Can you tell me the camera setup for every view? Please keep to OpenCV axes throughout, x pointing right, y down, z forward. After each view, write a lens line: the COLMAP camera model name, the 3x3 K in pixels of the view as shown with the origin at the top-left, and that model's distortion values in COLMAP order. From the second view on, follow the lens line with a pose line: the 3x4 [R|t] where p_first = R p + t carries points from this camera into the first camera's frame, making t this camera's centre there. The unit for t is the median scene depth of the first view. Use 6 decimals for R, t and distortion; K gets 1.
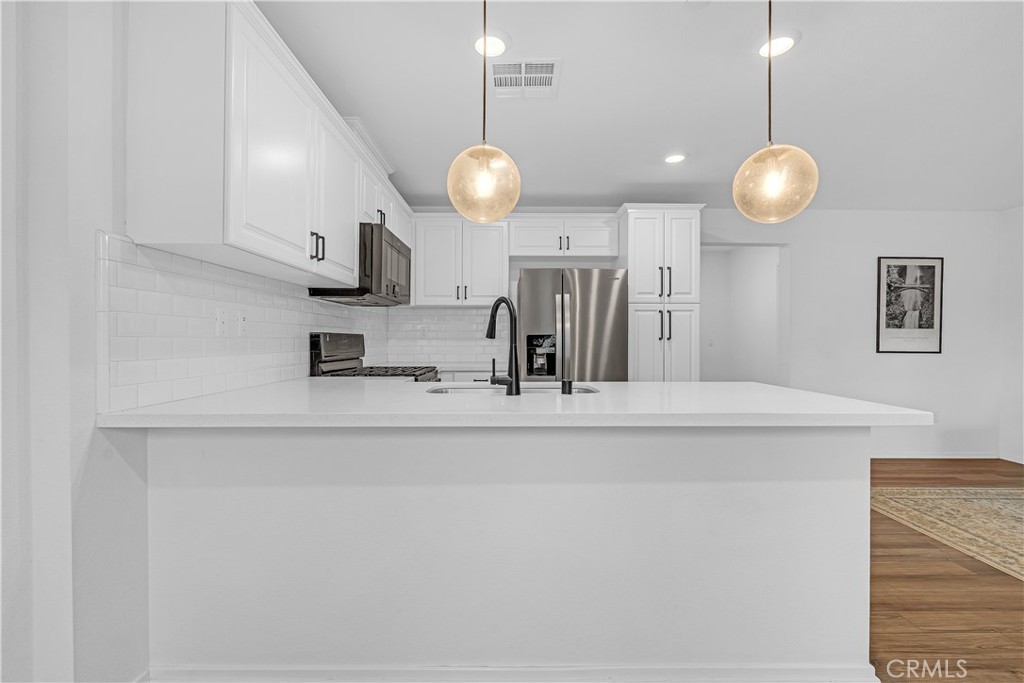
lens RADIAL K [[458.4, 0, 497.1], [0, 458.4, 341.0], [0, 0, 1]] dist [-0.001782, -0.000017]
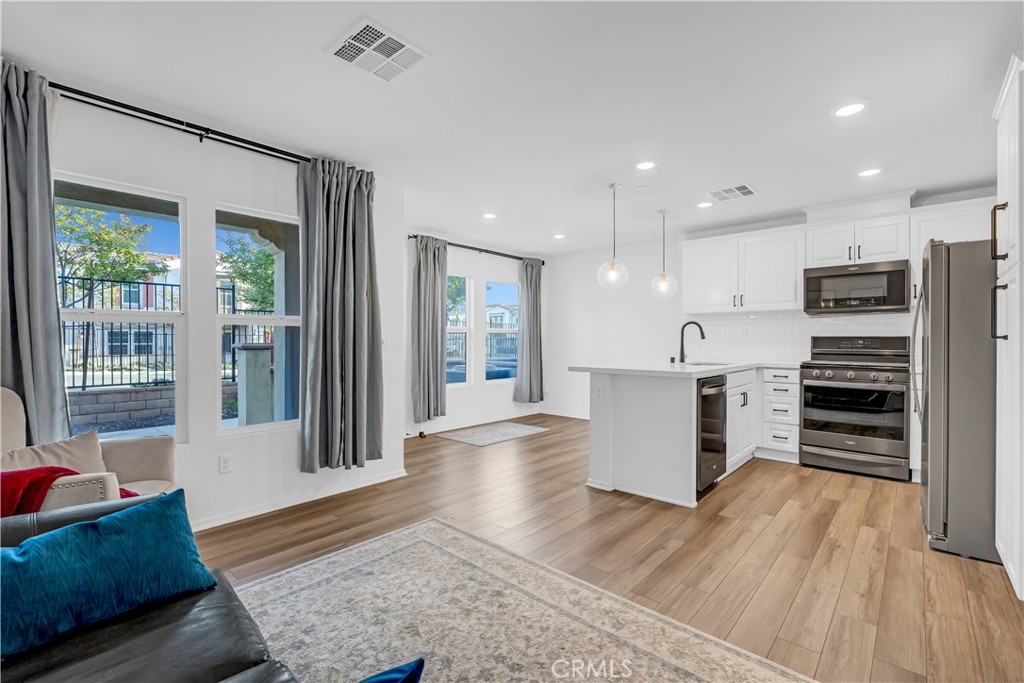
lens RADIAL K [[450.2, 0, 521.5], [0, 450.2, 340.7], [0, 0, 1]] dist [-0.000289, 0.000165]
pose [[-0.650851, -0.003785, -0.759196, 1.139579], [-0.007660, 0.999969, 0.001581, 0.001956], [0.759167, 0.006845, -0.650860, 0.917413]]
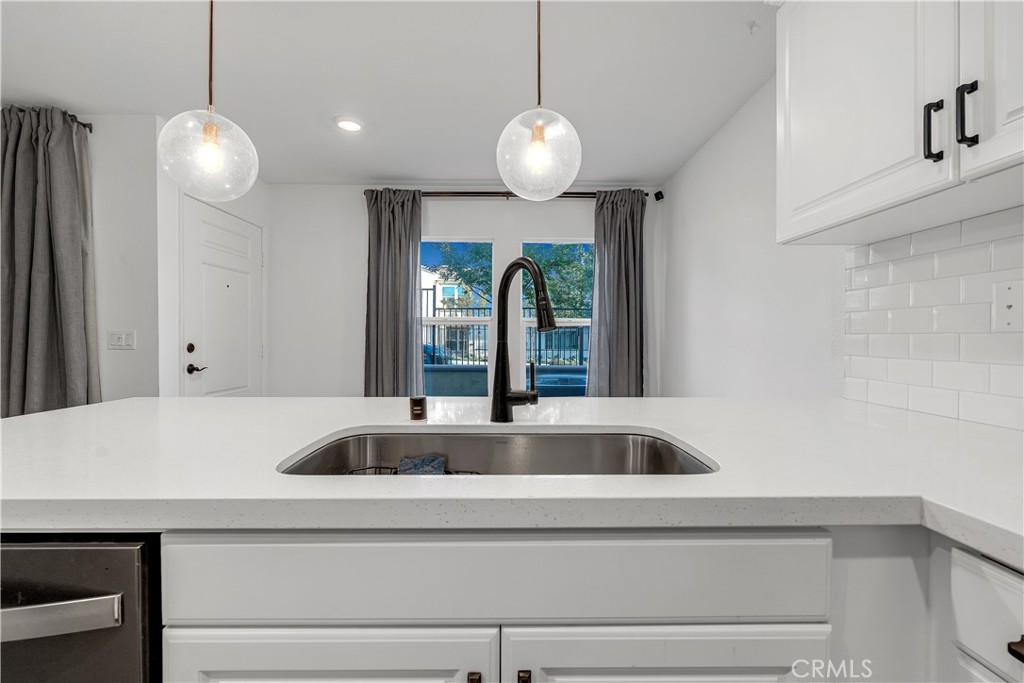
lens RADIAL K [[462.1, 0, 514.2], [0, 462.1, 332.6], [0, 0, 1]] dist [-0.003067, -0.000172]
pose [[-0.999882, -0.005508, -0.014372, 0.012986], [-0.005431, 0.999971, -0.005407, -0.000912], [0.014402, -0.005328, -0.999882, 0.793243]]
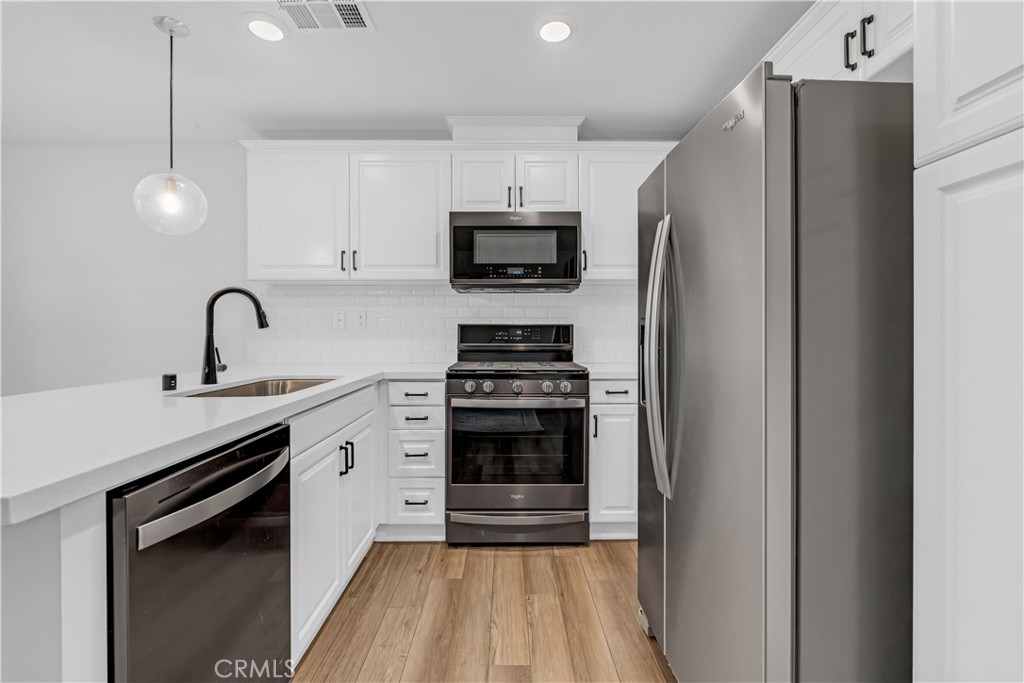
lens RADIAL K [[462.1, 0, 514.2], [0, 462.1, 332.6], [0, 0, 1]] dist [-0.003067, -0.000172]
pose [[0.023517, -0.000074, -0.999723, 0.516879], [-0.002965, 0.999996, -0.000144, 0.000588], [0.999719, 0.002968, 0.023516, 0.799749]]
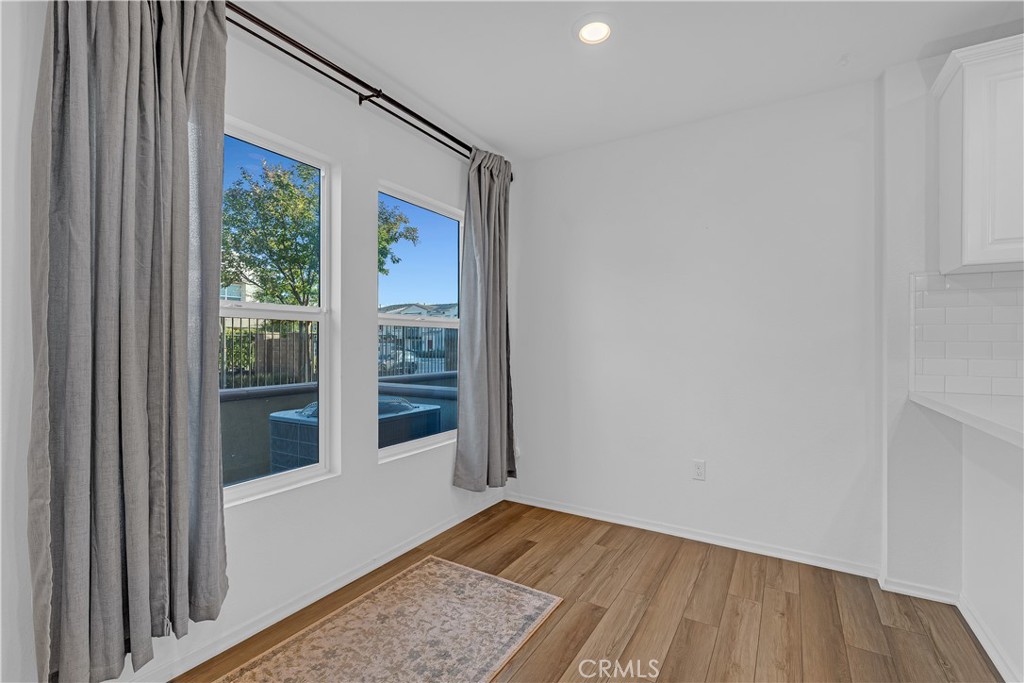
lens RADIAL K [[450.2, 0, 521.5], [0, 450.2, 340.7], [0, 0, 1]] dist [-0.000289, 0.000165]
pose [[-0.510559, -0.002290, -0.859840, 0.404599], [-0.007491, 0.999970, 0.001786, -0.001954], [0.859810, 0.007353, -0.510561, 0.233462]]
